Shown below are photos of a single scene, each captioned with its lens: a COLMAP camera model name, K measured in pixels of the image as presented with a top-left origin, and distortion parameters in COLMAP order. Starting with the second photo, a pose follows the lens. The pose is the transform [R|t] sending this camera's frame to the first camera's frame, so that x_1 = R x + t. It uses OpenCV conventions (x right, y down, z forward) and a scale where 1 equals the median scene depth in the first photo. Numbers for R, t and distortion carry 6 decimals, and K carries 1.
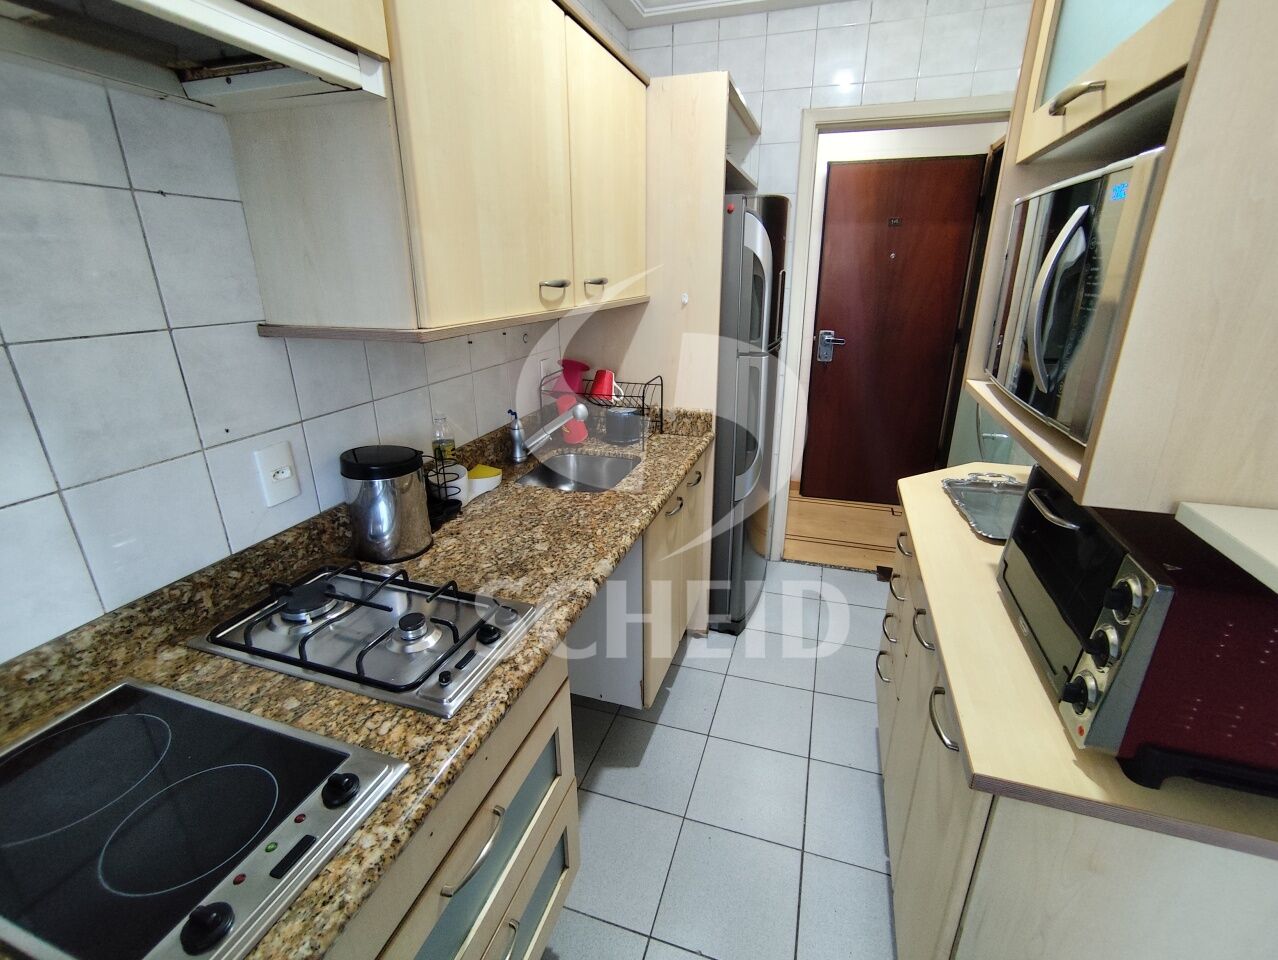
lens RADIAL K [[584.6, 0, 643.1], [0, 584.6, 473.5], [0, 0, 1]] dist [-0.025361, 0.014647]
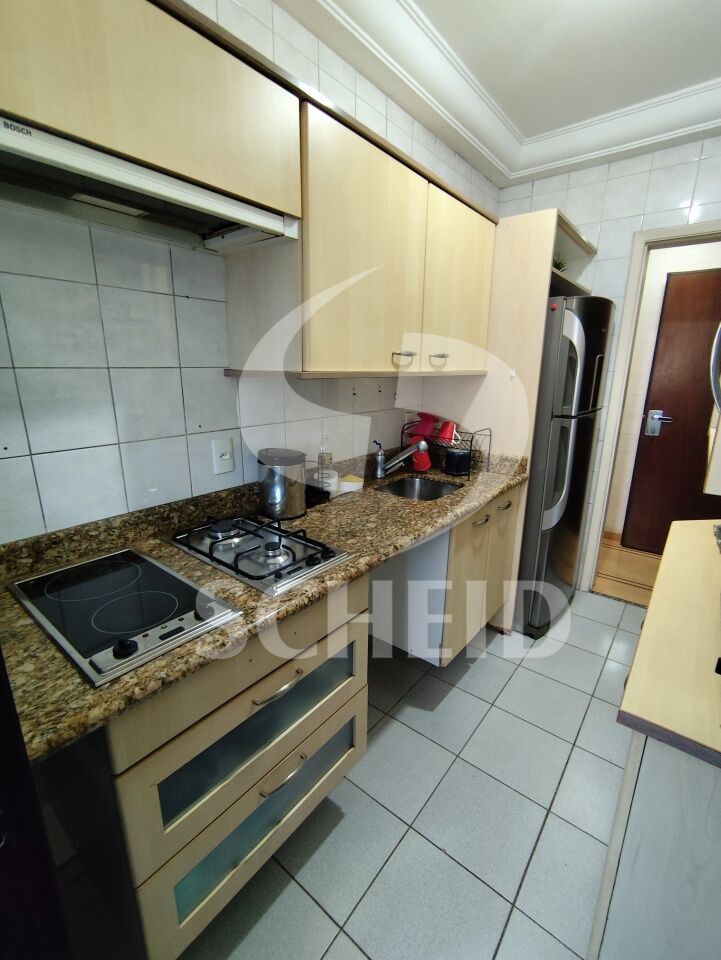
lens RADIAL K [[439.0, 0, 360.5], [0, 439.0, 480.0], [0, 0, 1]] dist [-0.058308, 0.056782]
pose [[0.937199, 0.103801, -0.332991, 0.168428], [-0.130183, 0.989801, -0.057856, 0.084023], [0.323589, 0.097572, 0.941153, -0.068489]]
